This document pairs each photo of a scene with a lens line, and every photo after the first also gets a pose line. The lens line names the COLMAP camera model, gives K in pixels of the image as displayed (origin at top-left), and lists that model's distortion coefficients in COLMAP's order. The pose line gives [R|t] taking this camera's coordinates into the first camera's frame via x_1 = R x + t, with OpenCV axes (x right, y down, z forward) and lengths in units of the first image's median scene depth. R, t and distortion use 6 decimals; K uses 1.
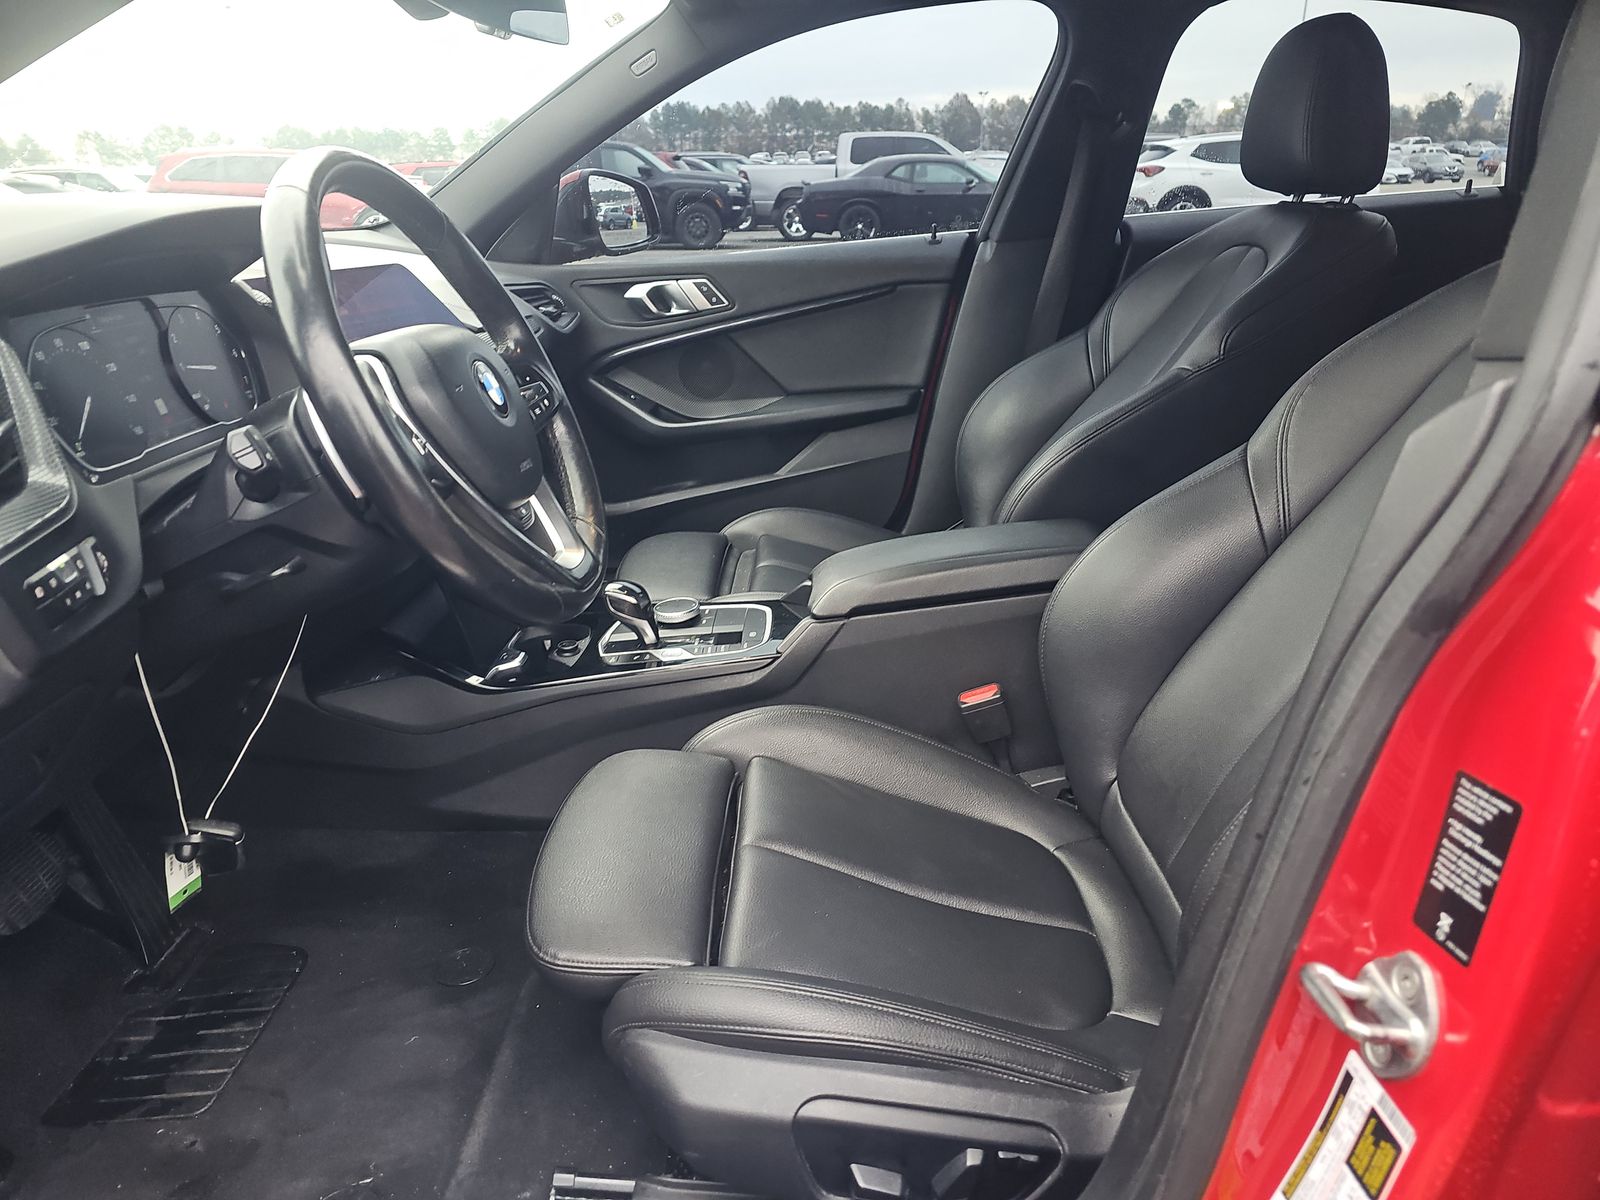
lens RADIAL K [[1047.7, 0, 787.9], [0, 1047.7, 631.3], [0, 0, 1]] dist [0.025303, -0.028676]
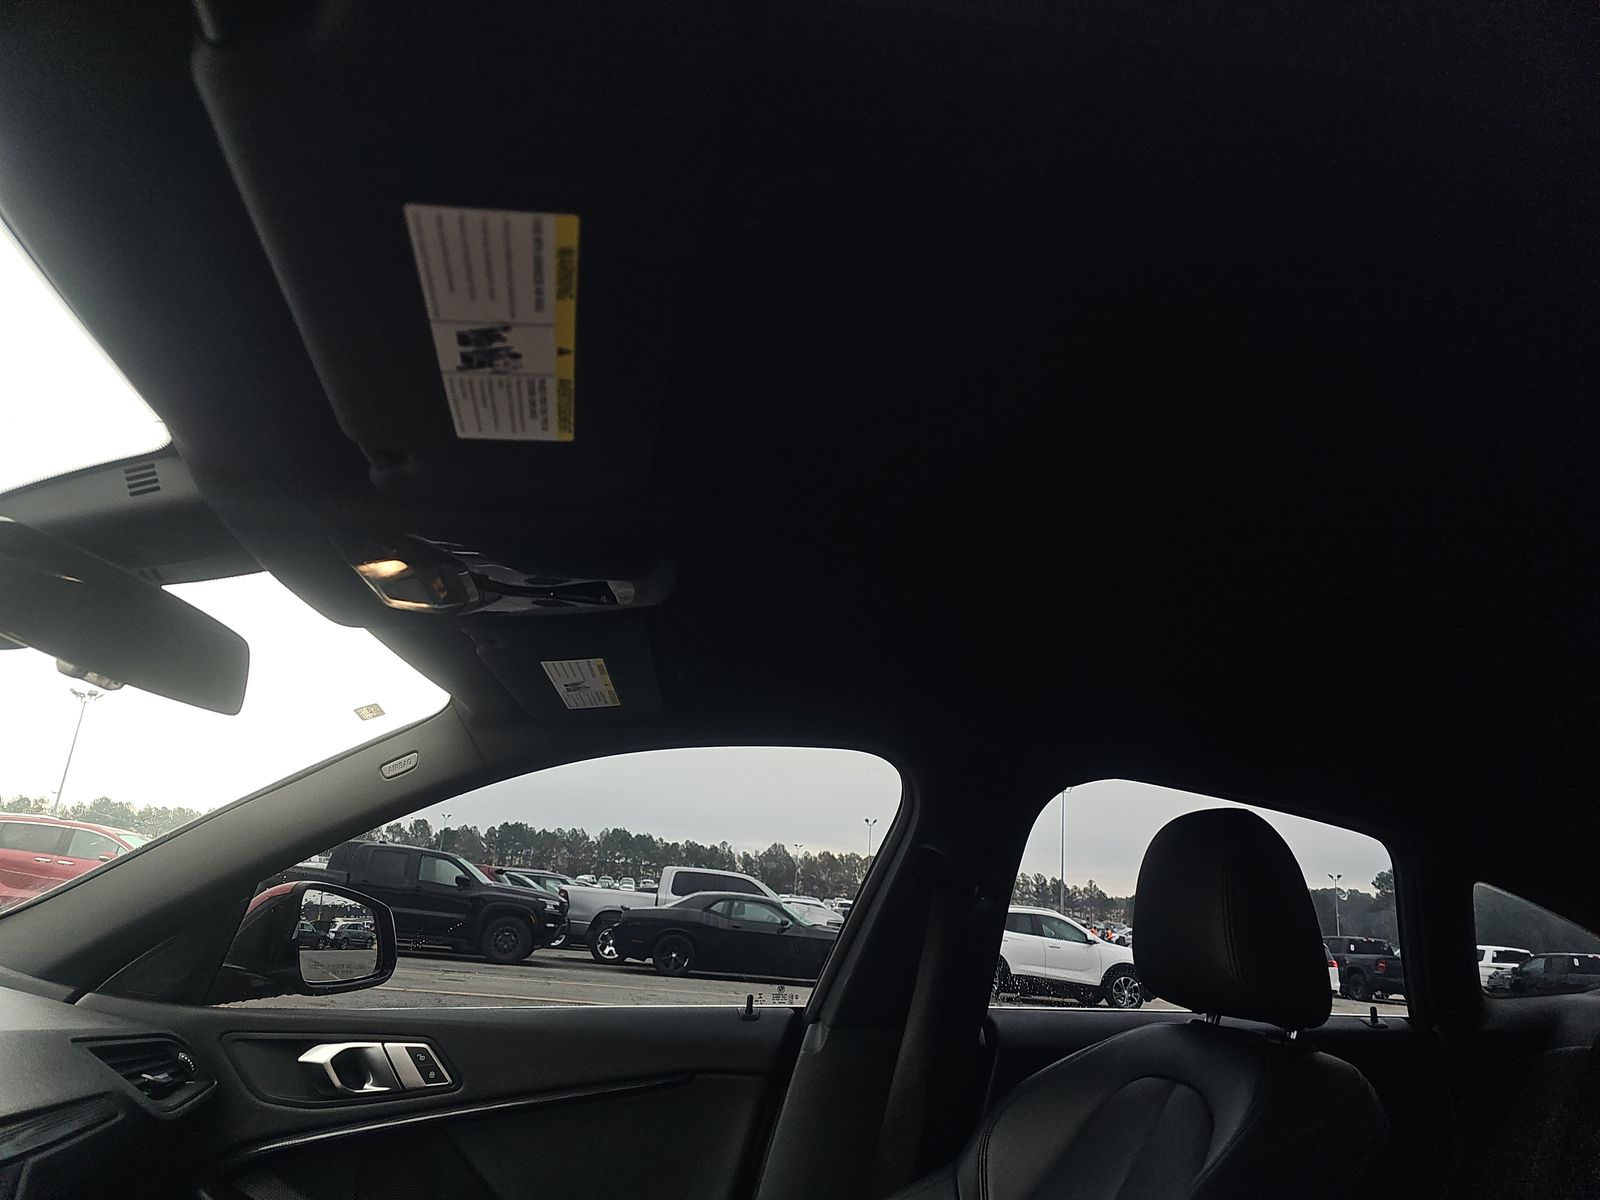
lens RADIAL K [[1047.7, 0, 808.3], [0, 1047.7, 600.8], [0, 0, 1]] dist [0.025303, -0.028676]
pose [[0.979337, 0.142637, 0.143364, 0.027409], [-0.018065, 0.767768, -0.640474, -0.108411], [-0.201425, 0.624650, 0.754480, 0.215479]]
